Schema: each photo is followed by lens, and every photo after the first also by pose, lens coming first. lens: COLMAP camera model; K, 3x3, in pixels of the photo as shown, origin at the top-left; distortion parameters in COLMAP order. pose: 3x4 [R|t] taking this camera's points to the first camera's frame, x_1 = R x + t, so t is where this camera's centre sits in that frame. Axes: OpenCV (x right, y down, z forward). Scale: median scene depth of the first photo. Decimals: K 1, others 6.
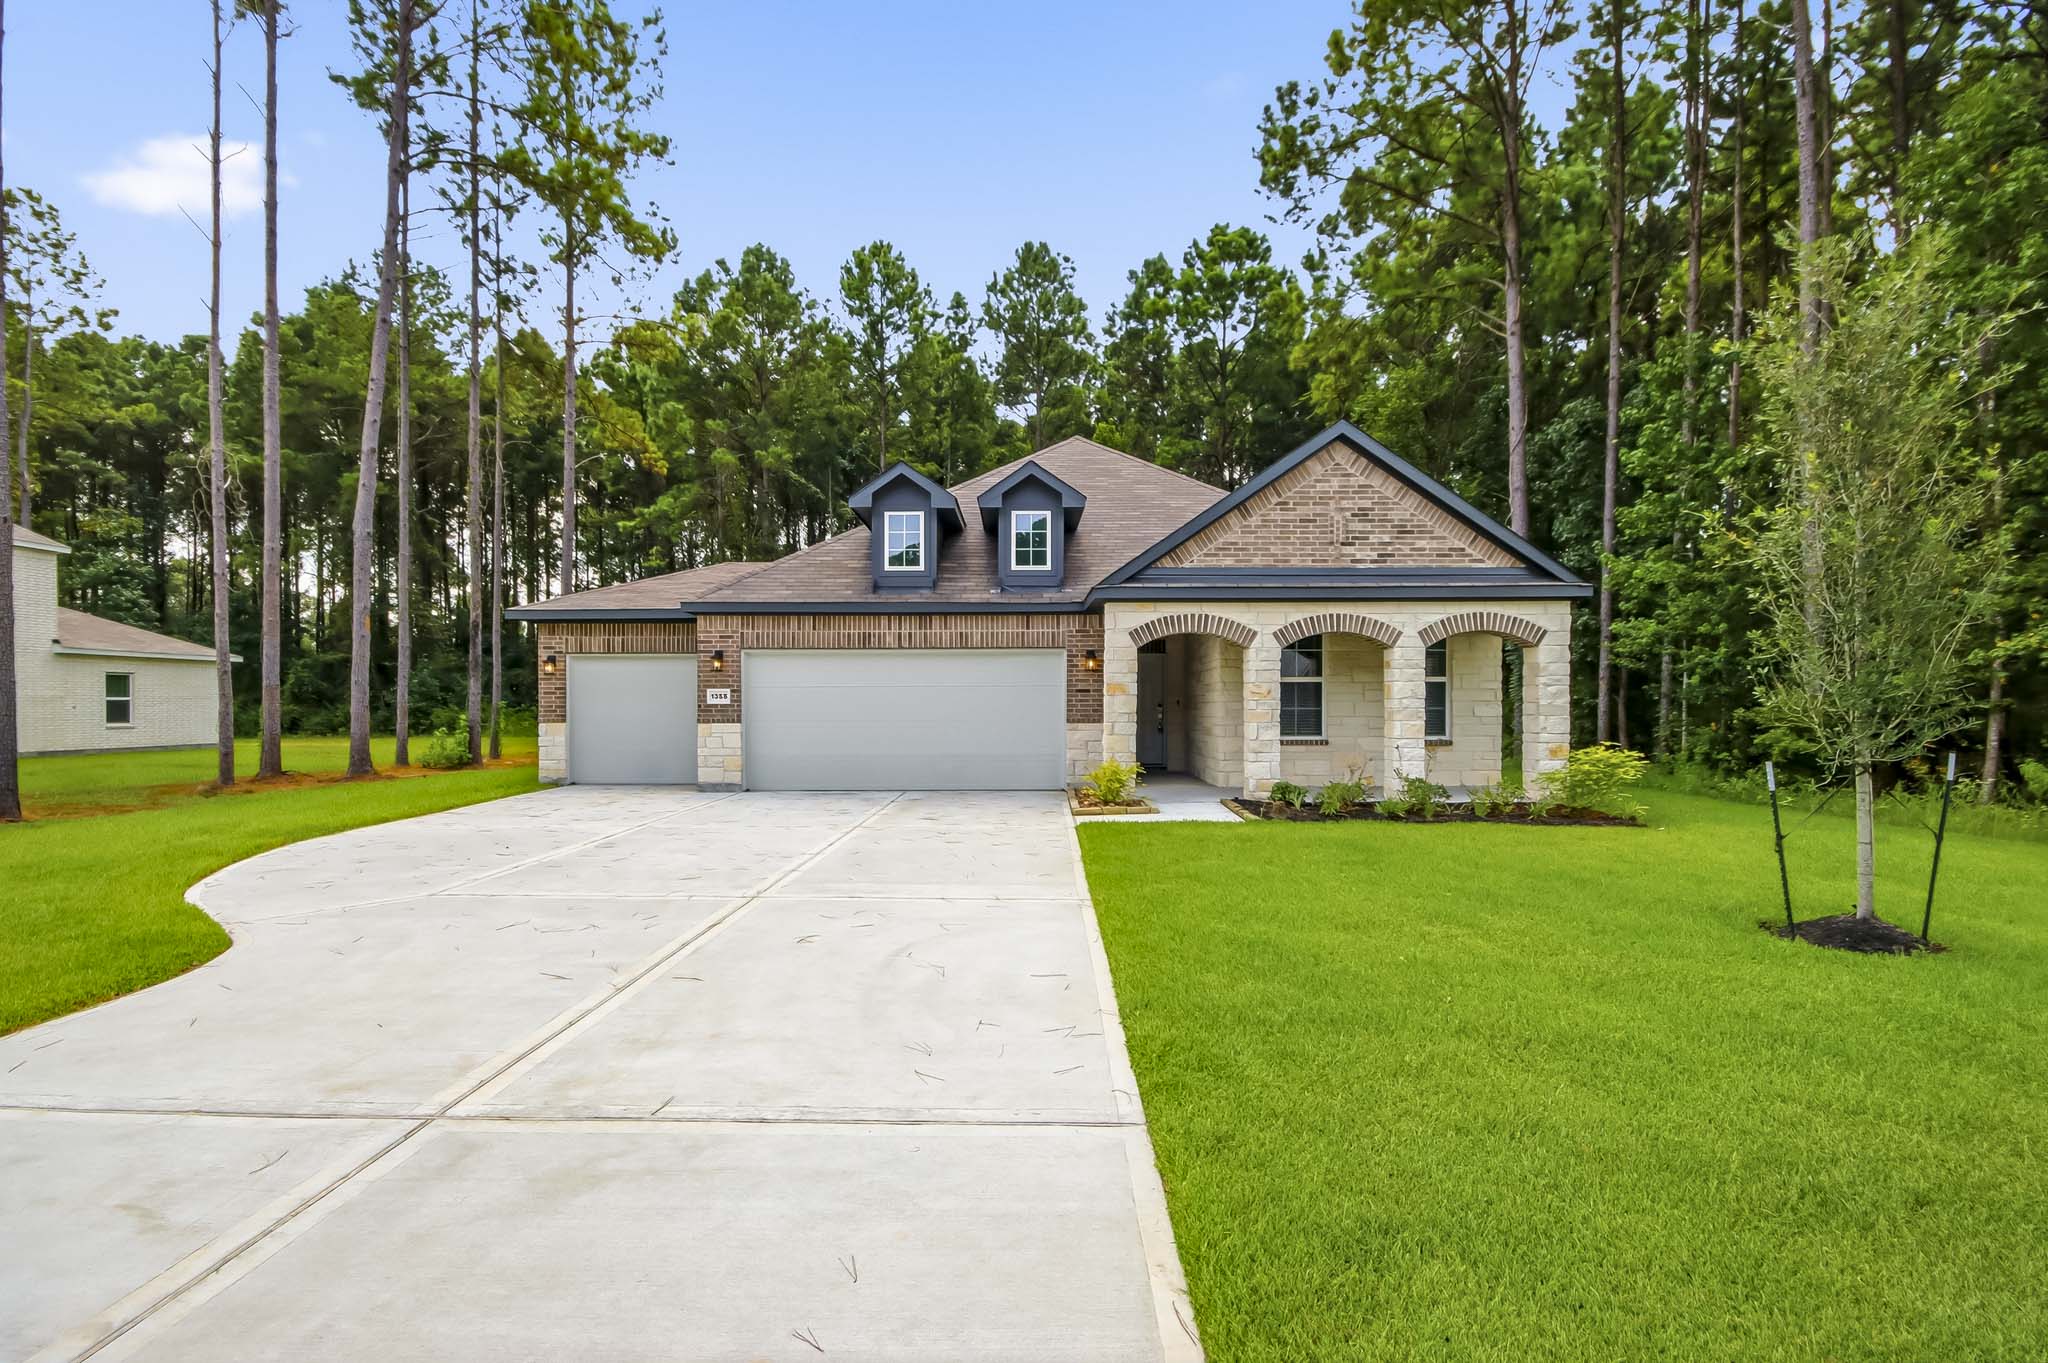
lens RADIAL K [[963.4, 0, 1027.4], [0, 963.4, 691.9], [0, 0, 1]] dist [0.003920, -0.004944]
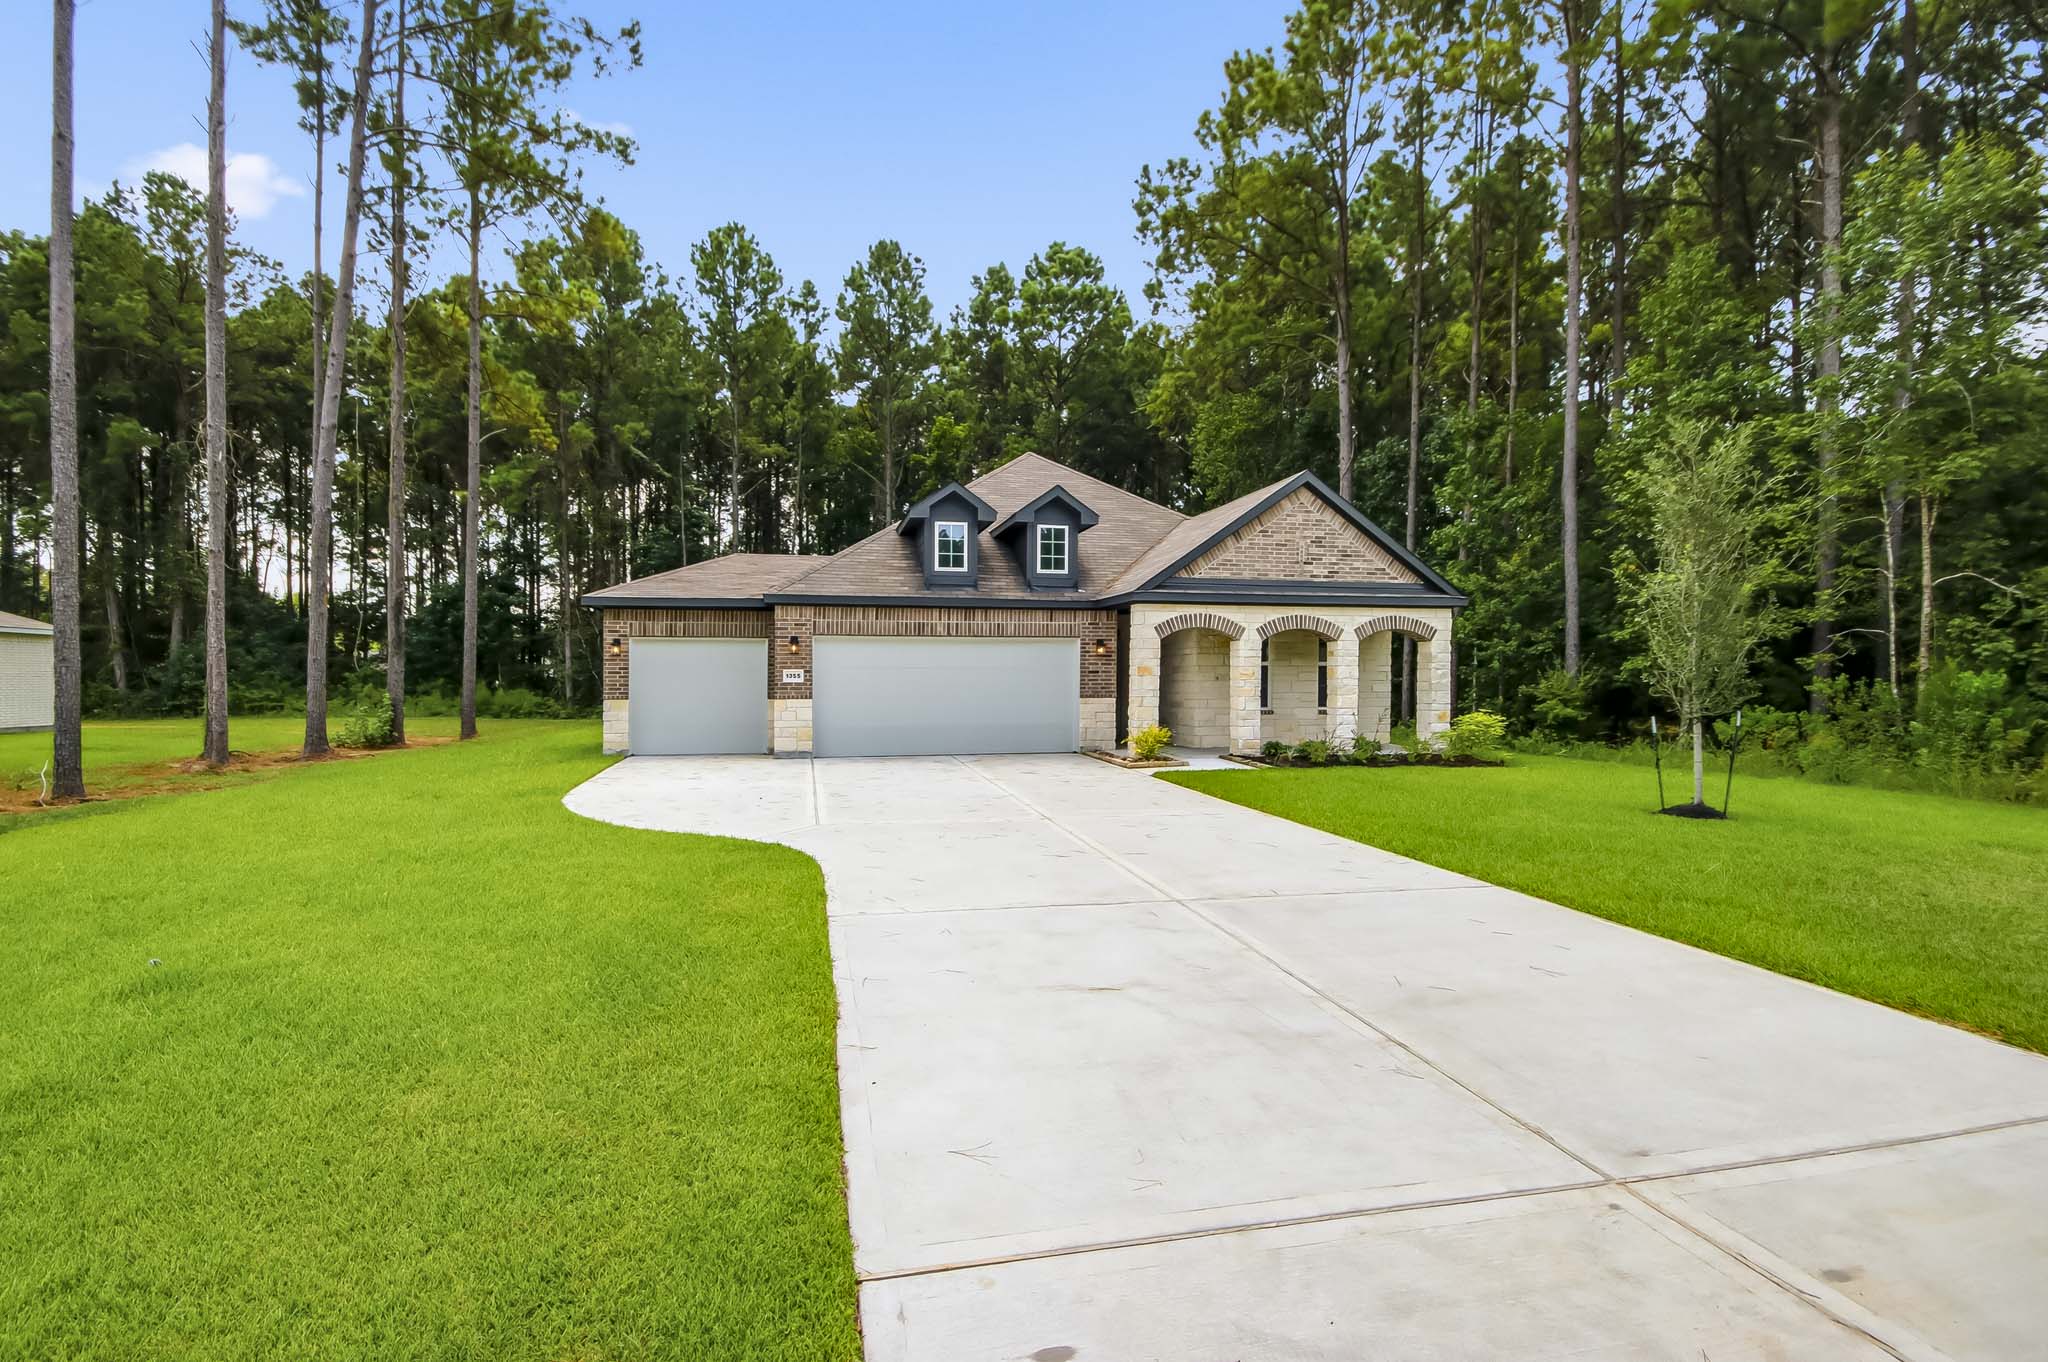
lens RADIAL K [[963.4, 0, 1020.3], [0, 963.4, 676.9], [0, 0, 1]] dist [0.003920, -0.004944]
pose [[0.972896, 0.000753, 0.231242, -0.258559], [-0.002473, 0.999971, 0.007145, -0.002699], [-0.231230, -0.007523, 0.972870, -0.150189]]
